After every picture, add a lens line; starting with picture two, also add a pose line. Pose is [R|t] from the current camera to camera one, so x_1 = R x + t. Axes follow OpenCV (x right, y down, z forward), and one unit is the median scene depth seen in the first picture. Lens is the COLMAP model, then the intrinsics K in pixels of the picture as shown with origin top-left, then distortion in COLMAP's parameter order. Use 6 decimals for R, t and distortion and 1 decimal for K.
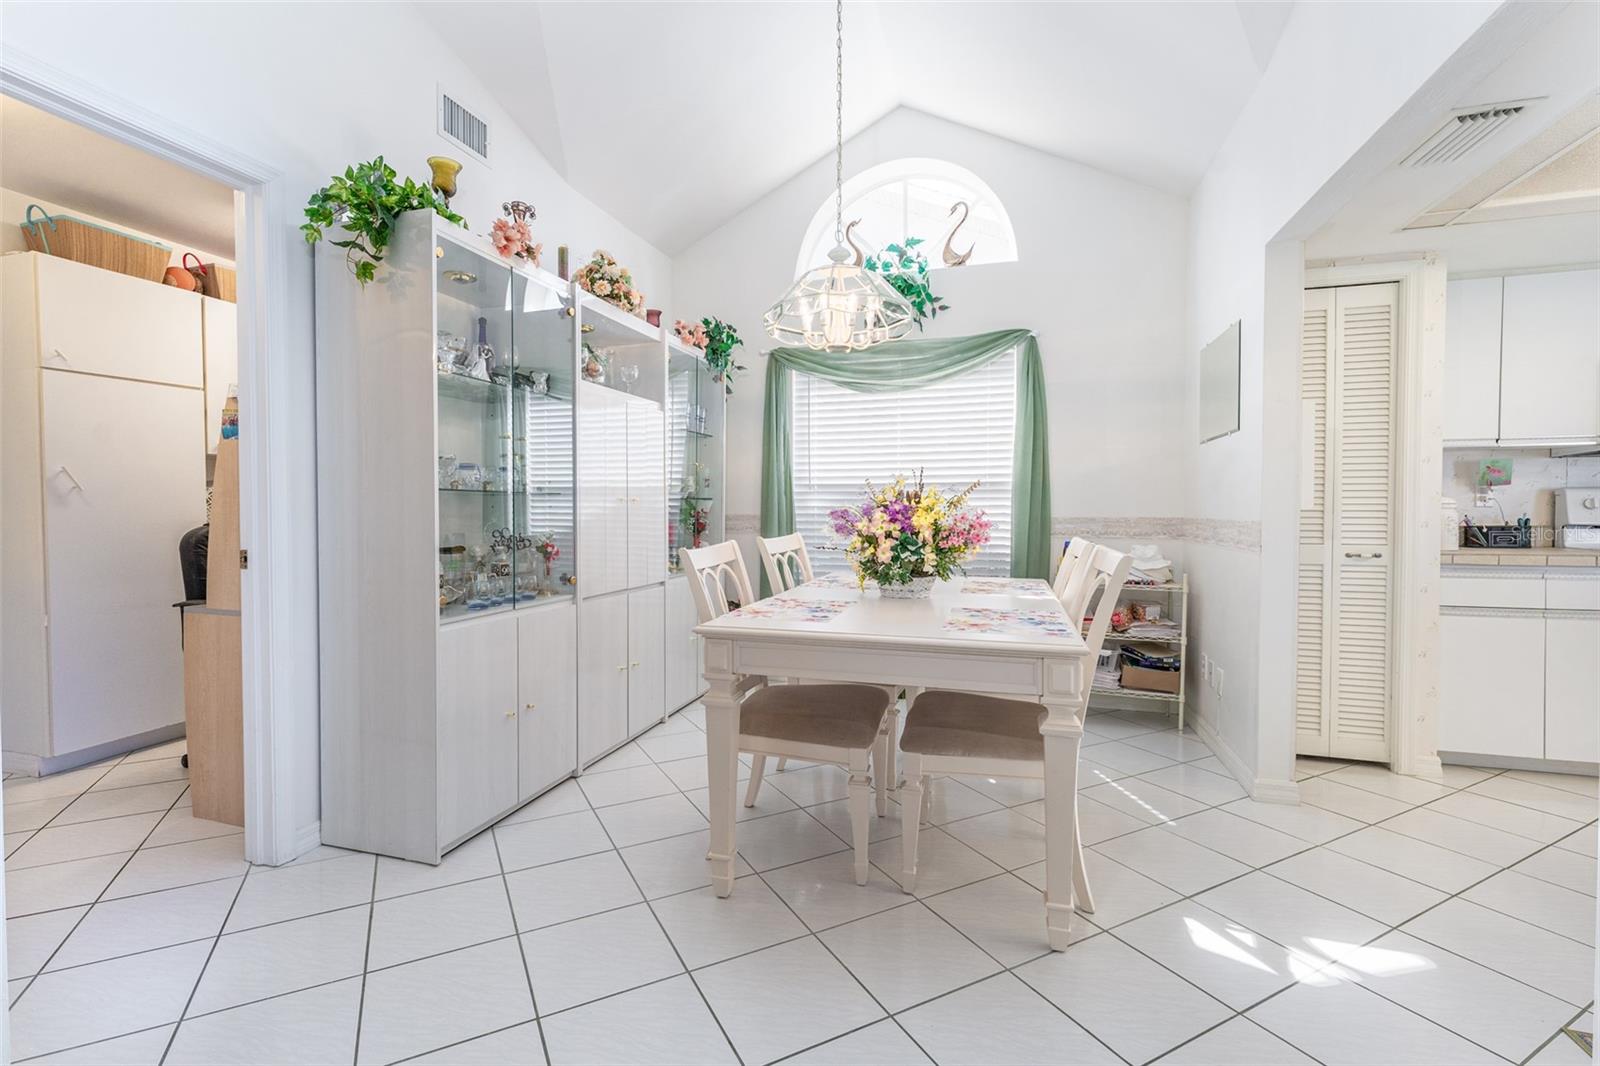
lens RADIAL K [[694.3, 0, 783.4], [0, 694.3, 518.6], [0, 0, 1]] dist [-0.000598, -0.000090]
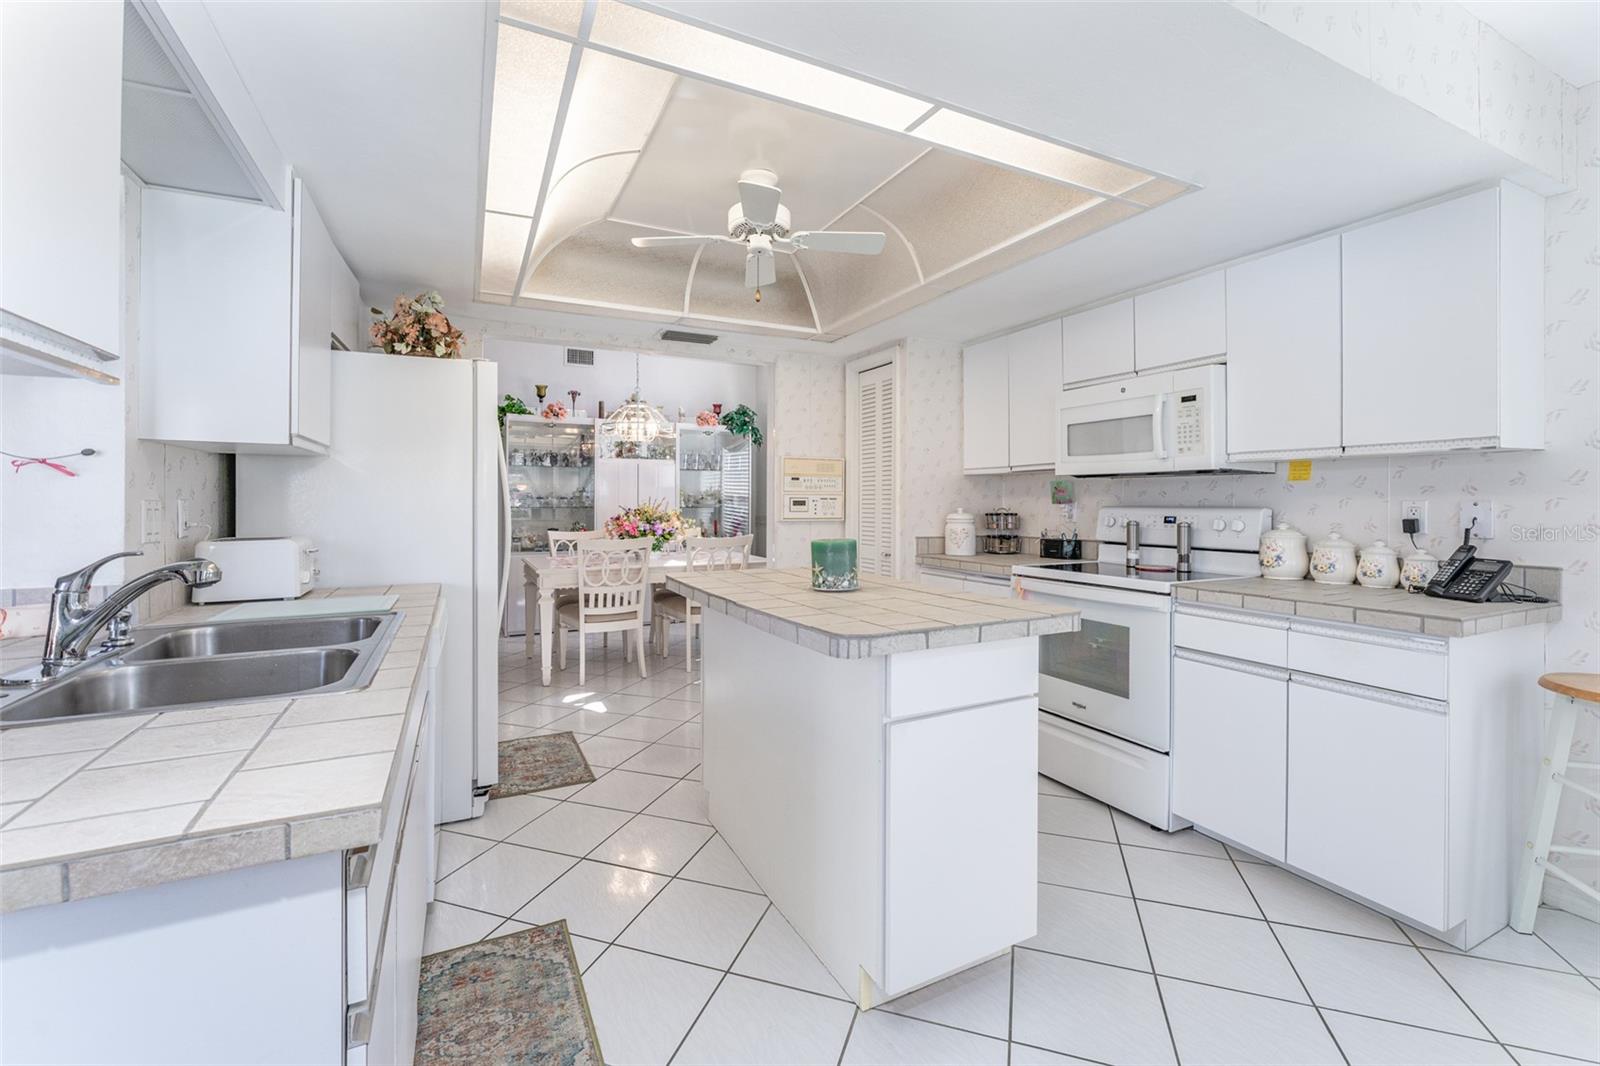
lens RADIAL K [[665.0, 0, 817.7], [0, 665.0, 502.2], [0, 0, 1]] dist [-0.002372, -0.000158]
pose [[0.708370, 0.001949, -0.705838, 1.303862], [-0.015993, 0.999784, -0.013289, -0.026667], [0.705660, 0.020703, 0.708248, -0.054151]]
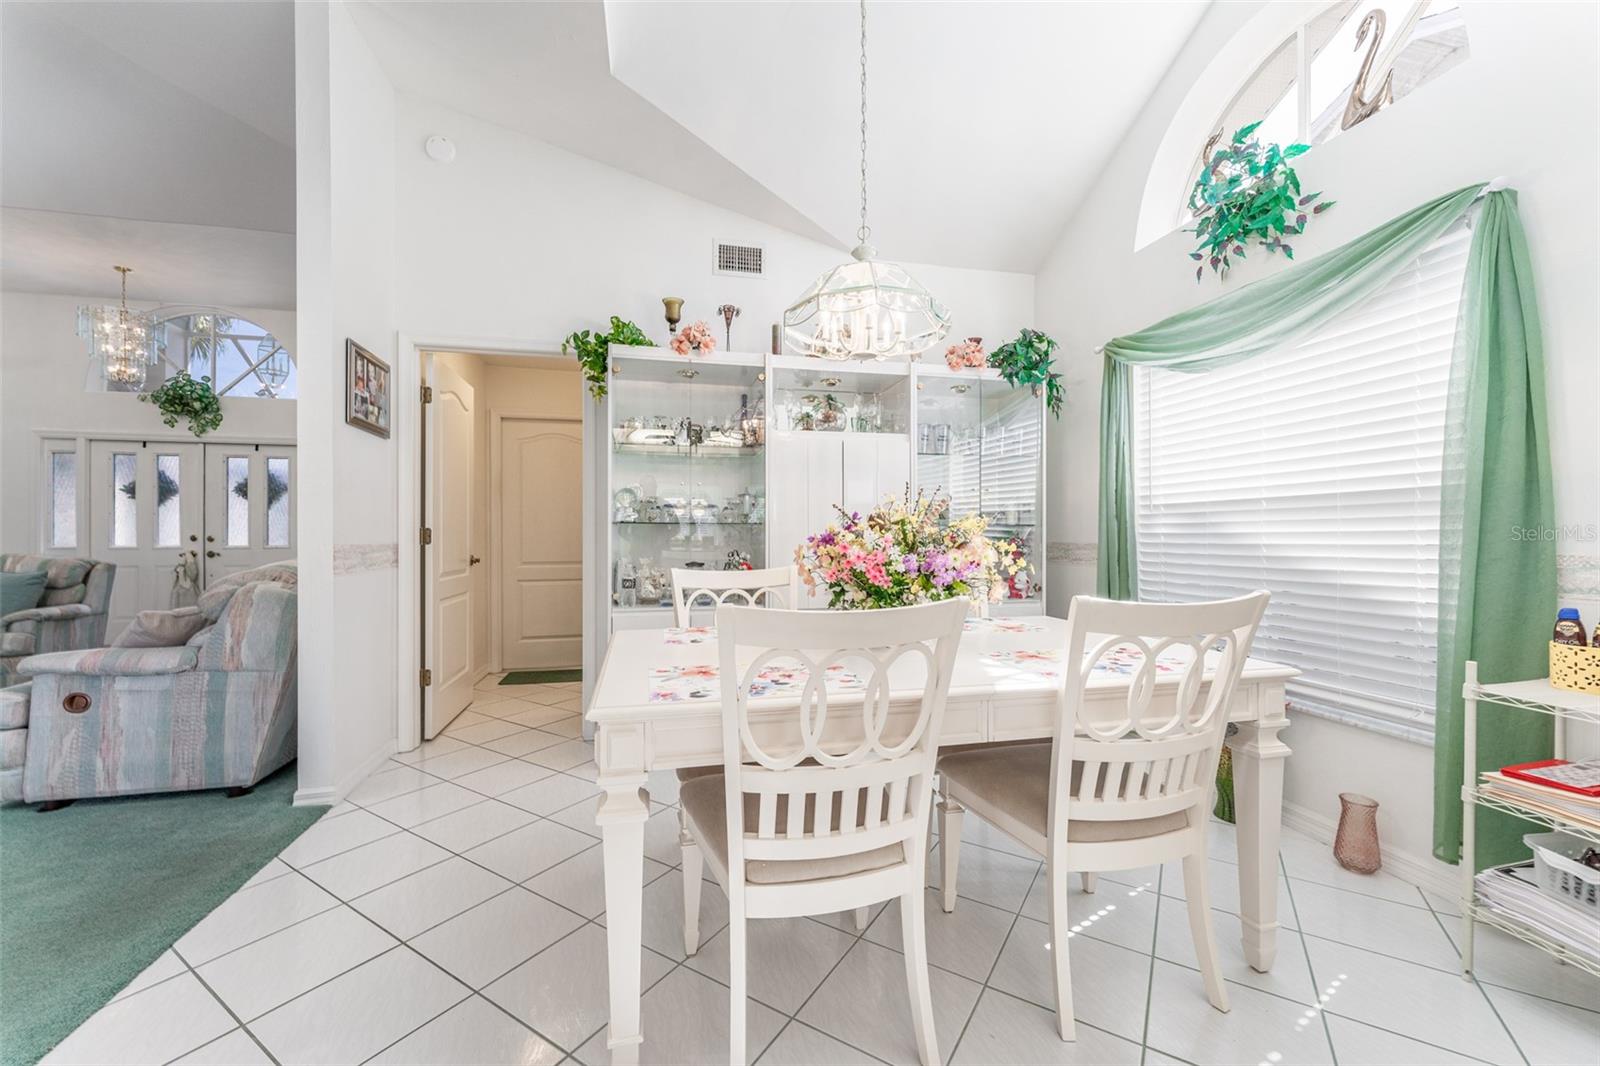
lens RADIAL K [[642.1, 0, 796.8], [0, 642.1, 528.3], [0, 0, 1]] dist [0.003321, 0.000317]
pose [[0.496860, -0.007531, -0.867798, 0.510435], [-0.014013, 0.999762, -0.016700, -0.005499], [0.867718, 0.020458, 0.496636, 0.334482]]
